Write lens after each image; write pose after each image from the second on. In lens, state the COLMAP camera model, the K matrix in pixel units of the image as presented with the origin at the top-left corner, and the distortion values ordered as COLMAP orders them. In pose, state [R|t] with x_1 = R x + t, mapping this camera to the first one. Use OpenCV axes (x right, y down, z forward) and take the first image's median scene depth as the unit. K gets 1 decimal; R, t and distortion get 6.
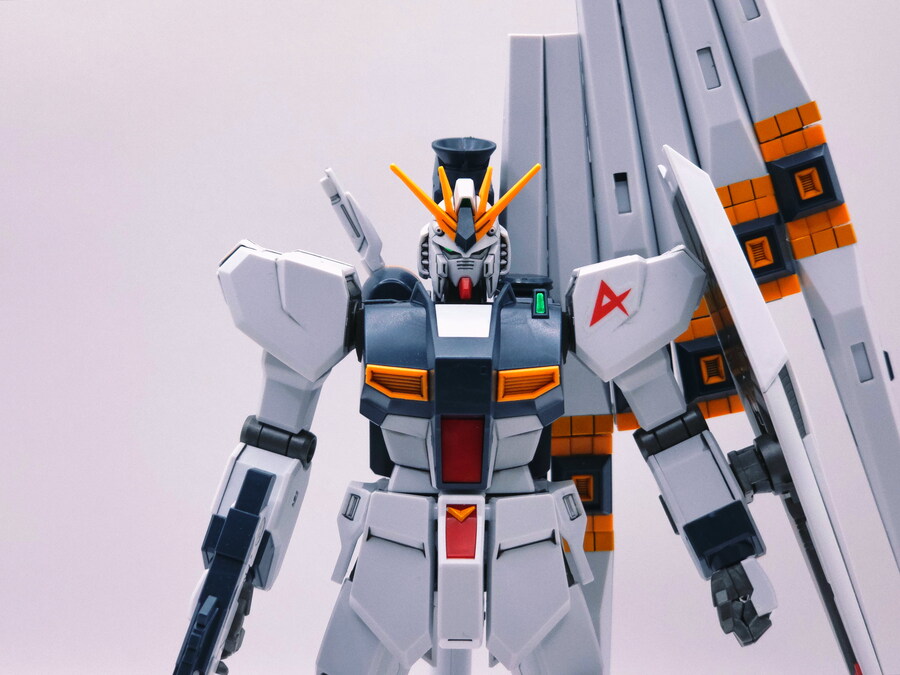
lens RADIAL K [[1943.7, 0, 408.8], [0, 1943.7, 274.2], [0, 0, 1]] dist [-0.947112, 11.159767]
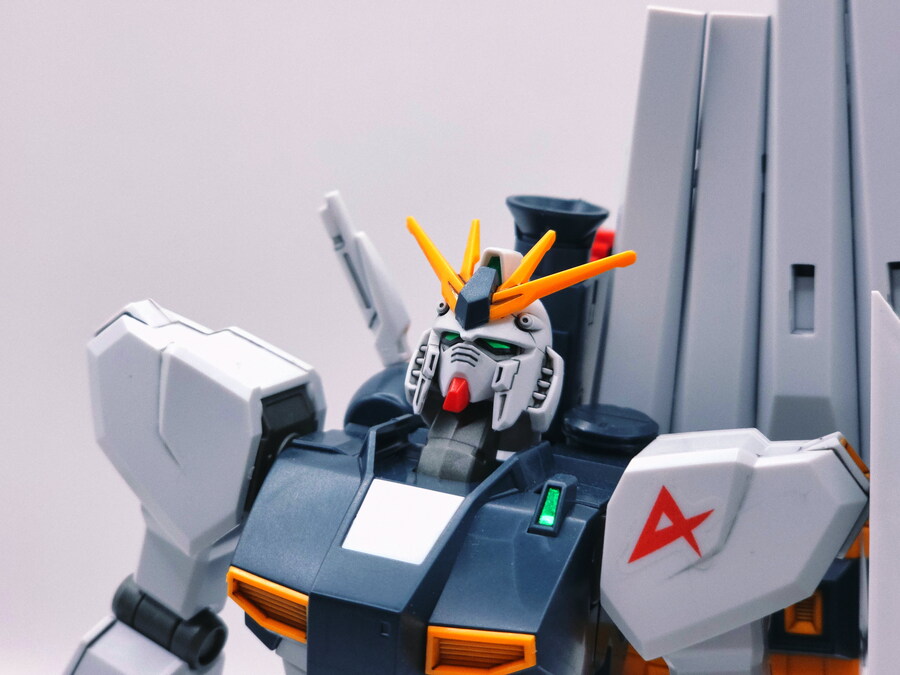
lens RADIAL K [[2041.2, 0, 450.0], [0, 2041.2, 337.5], [0, 0, 1]] dist [0.020298, 0.004852]
pose [[0.947437, 0.160063, -0.277025, 0.196527], [-0.121572, 0.981023, 0.151047, -0.120507], [0.295944, -0.109429, 0.948916, 0.410224]]
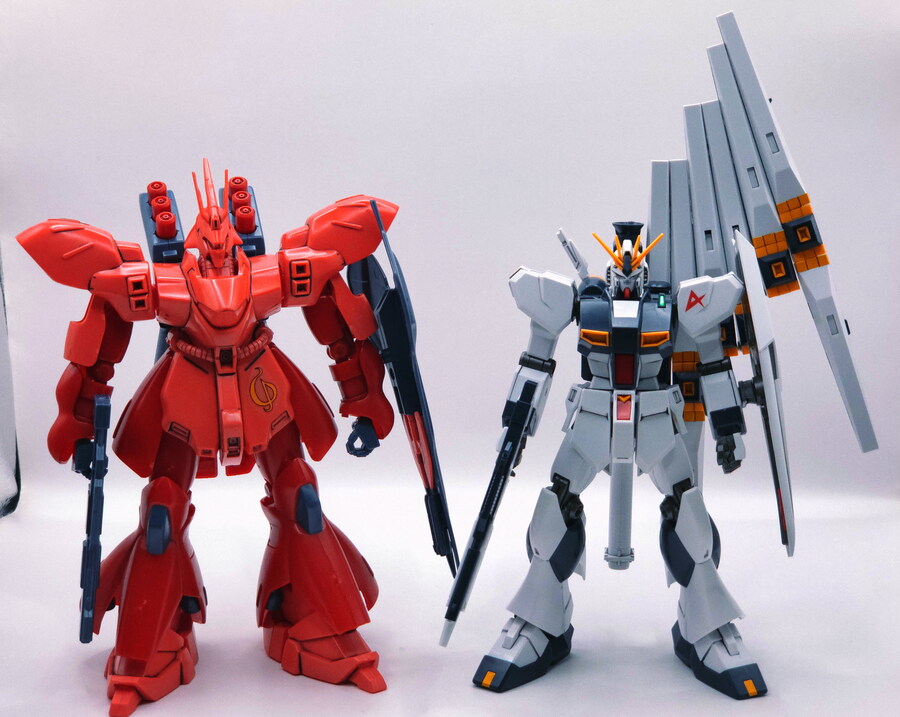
lens RADIAL K [[1938.0, 0, 426.8], [0, 1938.0, 359.7], [0, 0, 1]] dist [-0.250603, 2.592861]
pose [[0.994766, 0.004634, -0.102073, 0.026931], [0.007139, 0.993378, 0.114669, -0.161588], [0.101929, -0.114797, 0.988146, -1.103322]]
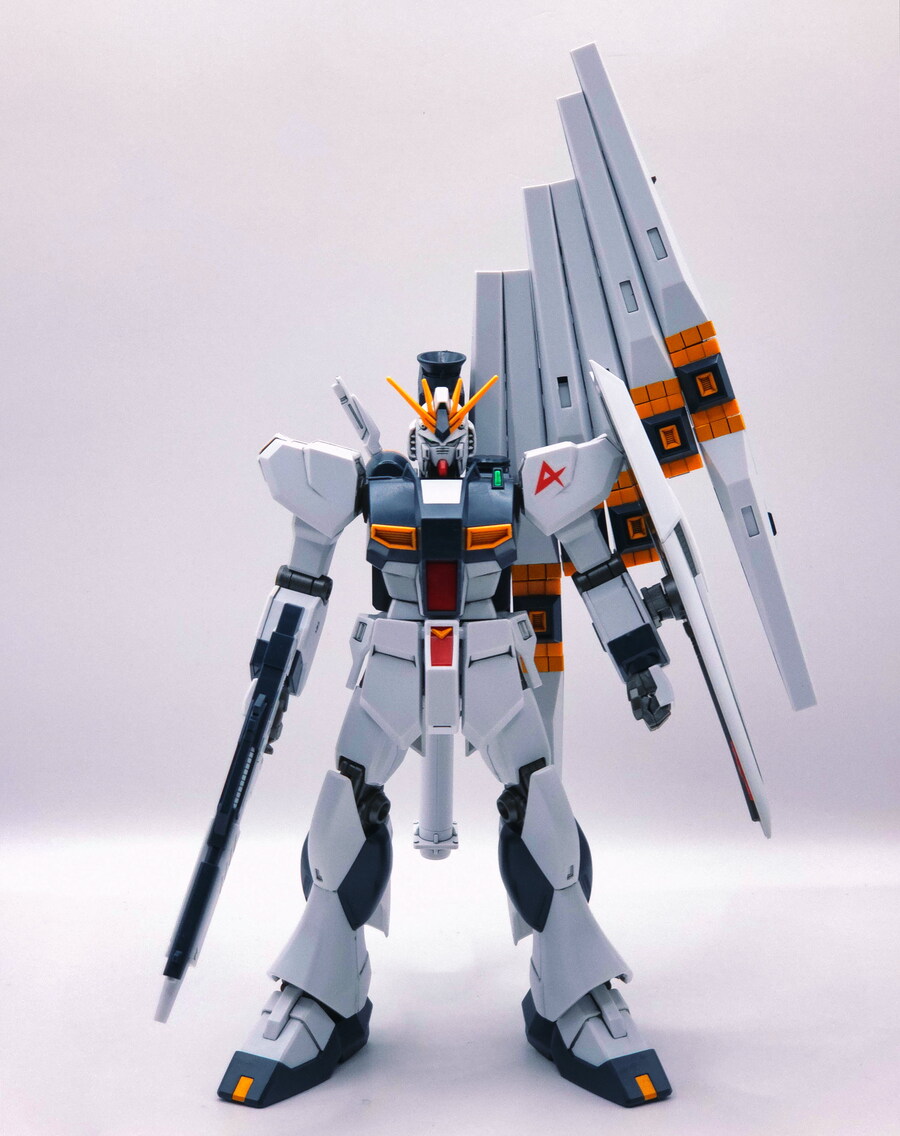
lens RADIAL K [[2446.2, 0, 482.2], [0, 2446.2, 470.5], [0, 0, 1]] dist [-0.250603, 2.592861]
pose [[0.999144, -0.010555, 0.039987, -0.011709], [0.009912, 0.999819, 0.016238, -0.018286], [-0.040151, -0.015828, 0.999068, -0.706526]]
